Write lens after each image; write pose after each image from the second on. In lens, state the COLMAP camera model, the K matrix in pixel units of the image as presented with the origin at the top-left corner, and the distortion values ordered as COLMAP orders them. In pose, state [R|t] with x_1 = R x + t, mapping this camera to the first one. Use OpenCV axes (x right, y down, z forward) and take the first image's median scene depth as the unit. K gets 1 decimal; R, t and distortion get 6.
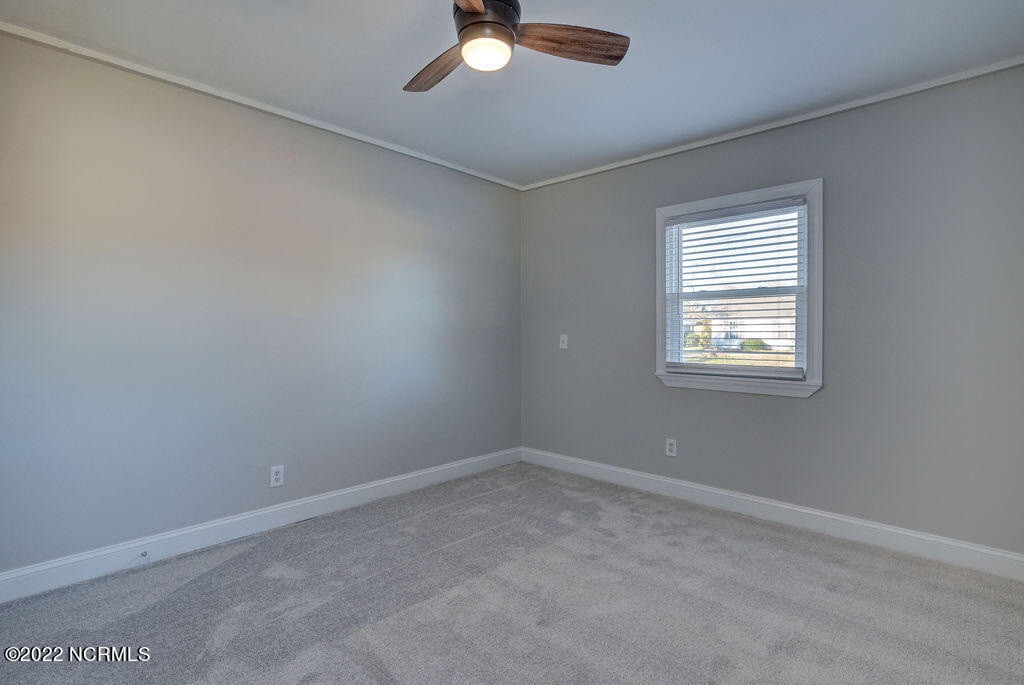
lens RADIAL K [[500.2, 0, 504.9], [0, 500.2, 339.8], [0, 0, 1]] dist [-0.003210, -0.000328]
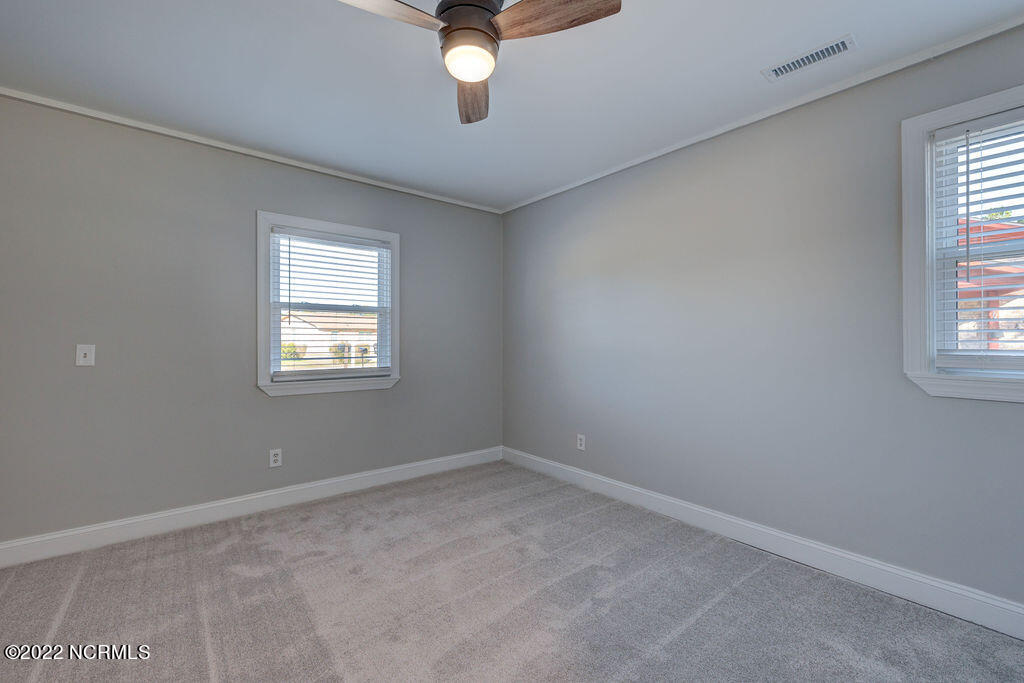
lens RADIAL K [[429.7, 0, 513.6], [0, 429.7, 344.6], [0, 0, 1]] dist [0.000274, -0.000596]
pose [[0.118044, -0.007927, 0.992977, -0.507582], [0.014587, 0.999874, 0.006248, -0.007550], [-0.992901, 0.013747, 0.118145, 0.482493]]
